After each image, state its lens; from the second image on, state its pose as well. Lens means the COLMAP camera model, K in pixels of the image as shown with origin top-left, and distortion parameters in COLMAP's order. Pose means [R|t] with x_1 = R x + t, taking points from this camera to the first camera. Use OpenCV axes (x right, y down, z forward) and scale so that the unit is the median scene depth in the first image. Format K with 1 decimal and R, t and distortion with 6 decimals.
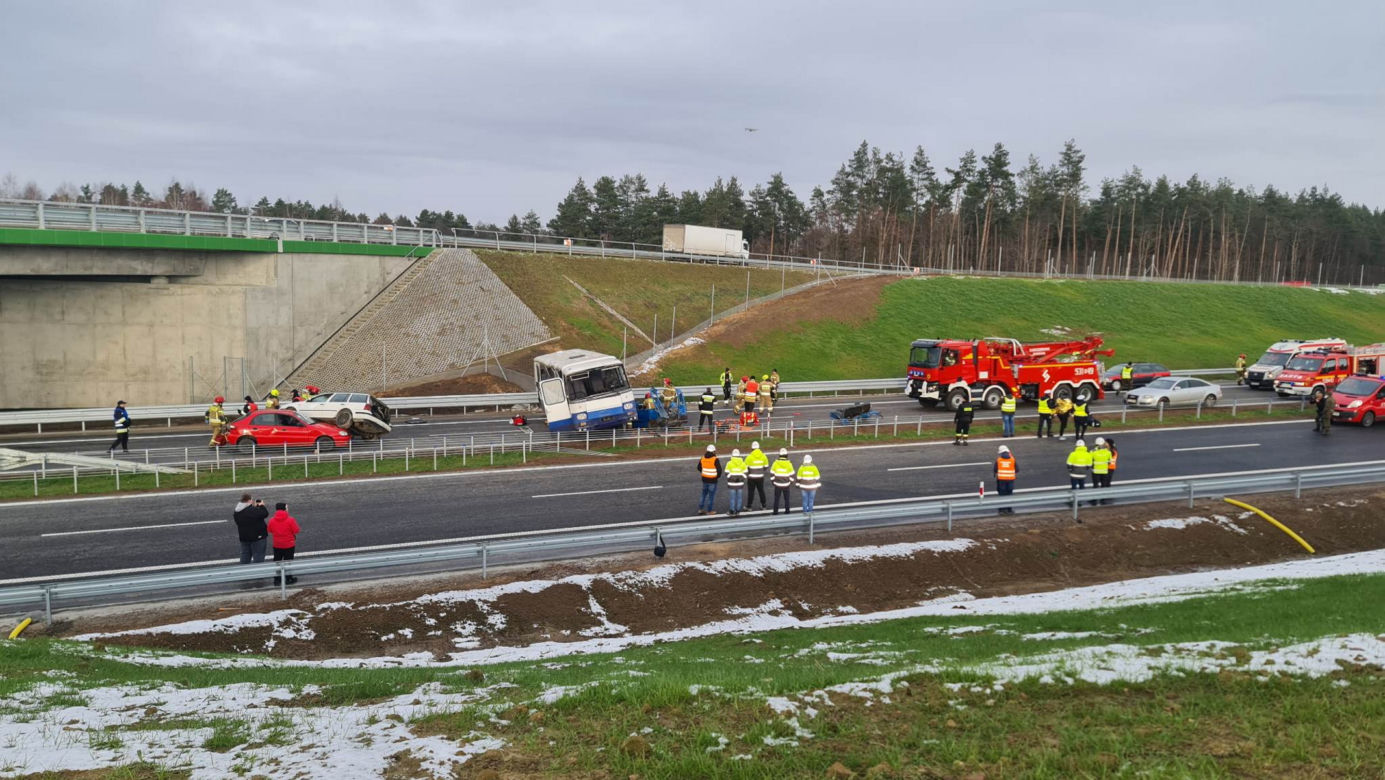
lens RADIAL K [[992.5, 0, 700.0], [0, 992.5, 394.5], [0, 0, 1]] dist [0.080624, -0.047911]
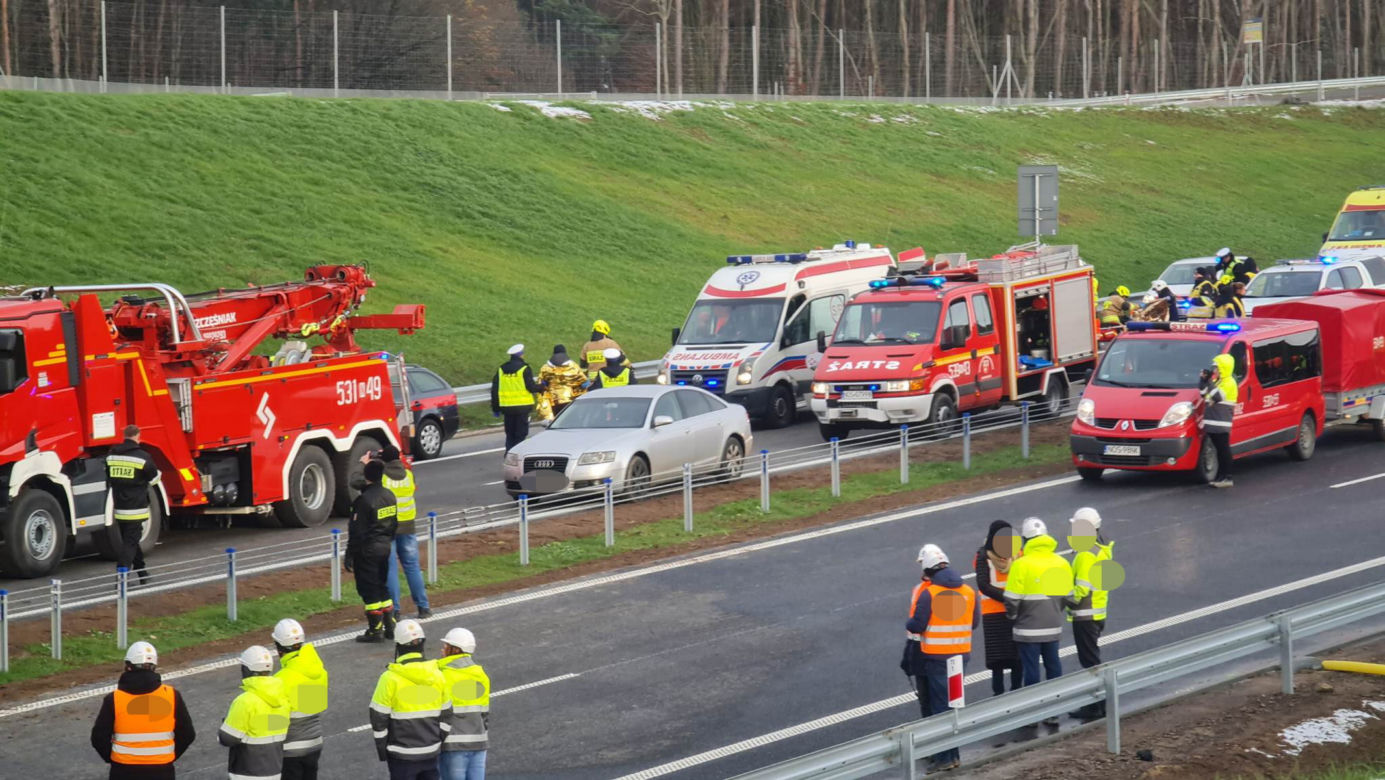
lens RADIAL K [[4855.4, 0, 692.5], [0, 4855.4, 390.0], [0, 0, 1]] dist [0.341978, -0.424601]
pose [[0.754707, -0.072280, 0.652068, -0.426913], [0.113979, 0.993243, -0.021822, 0.016340], [-0.646085, 0.090792, 0.757846, -0.056055]]
